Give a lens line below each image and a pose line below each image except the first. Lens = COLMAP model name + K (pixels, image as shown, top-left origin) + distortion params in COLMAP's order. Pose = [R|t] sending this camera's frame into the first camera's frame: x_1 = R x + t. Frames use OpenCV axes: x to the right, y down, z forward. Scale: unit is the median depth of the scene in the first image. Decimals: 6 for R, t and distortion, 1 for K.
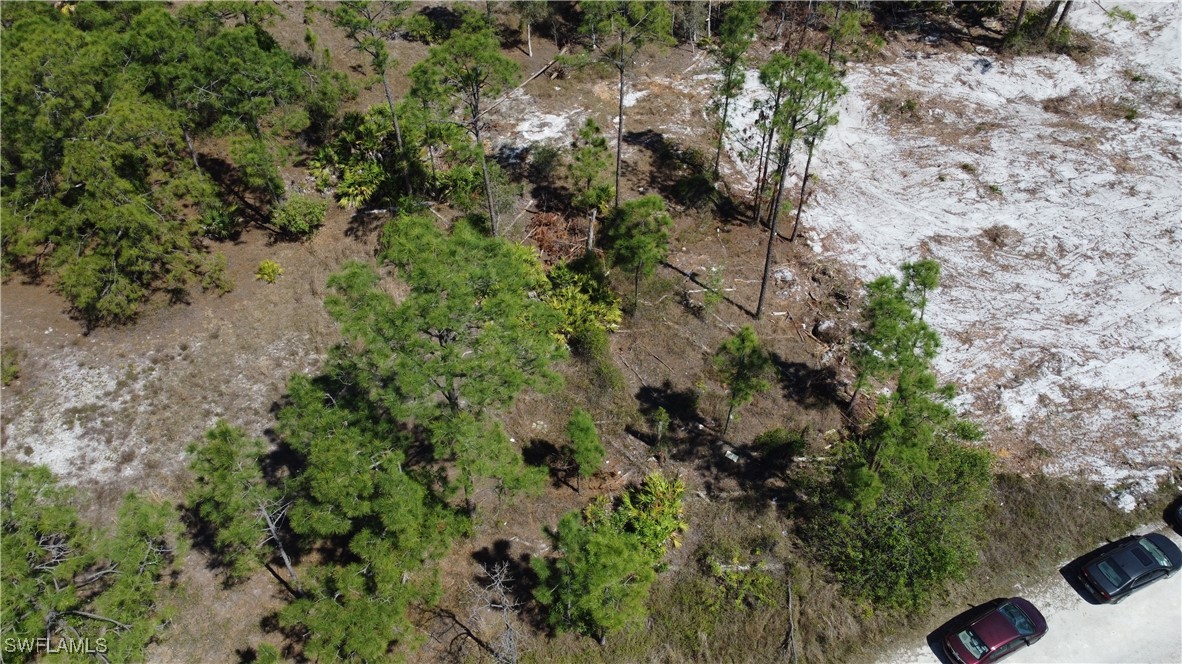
lens RADIAL K [[914.8, 0, 588.8], [0, 914.8, 308.5], [0, 0, 1]] dist [0.002427, -0.002382]
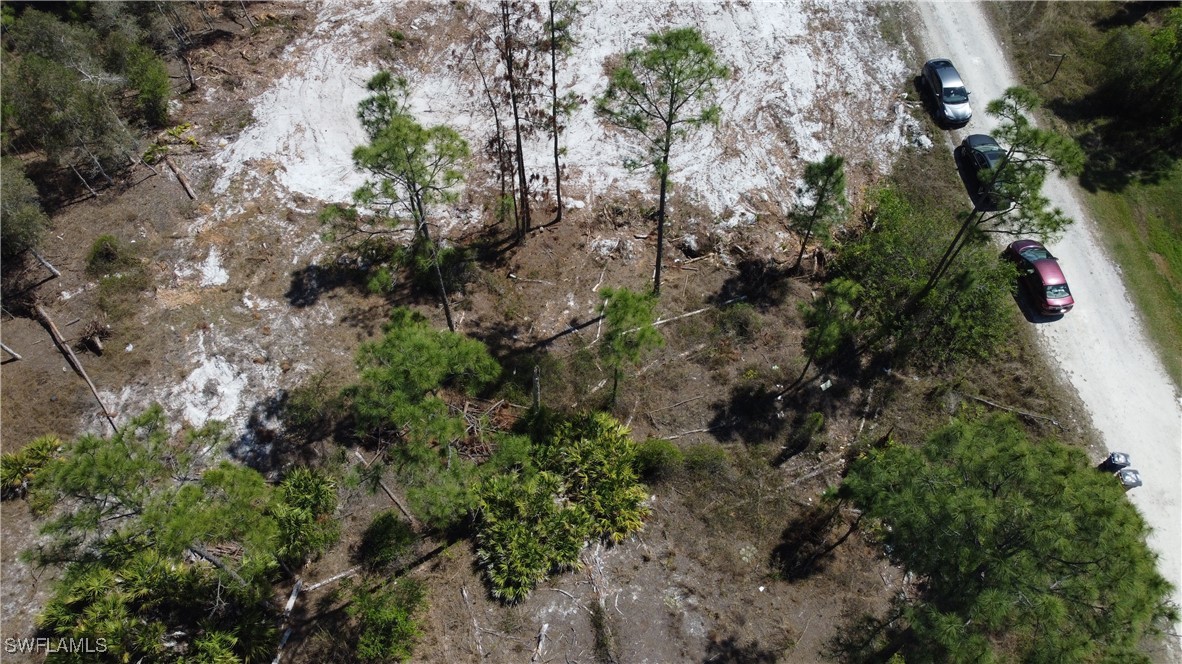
lens RADIAL K [[895.5, 0, 588.6], [0, 895.5, 330.0], [0, 0, 1]] dist [0.006207, -0.007425]
pose [[0.324083, -0.790030, 0.520406, -0.314002], [0.669197, 0.580274, 0.464173, -0.404662], [-0.668689, 0.197824, 0.716743, 0.383310]]
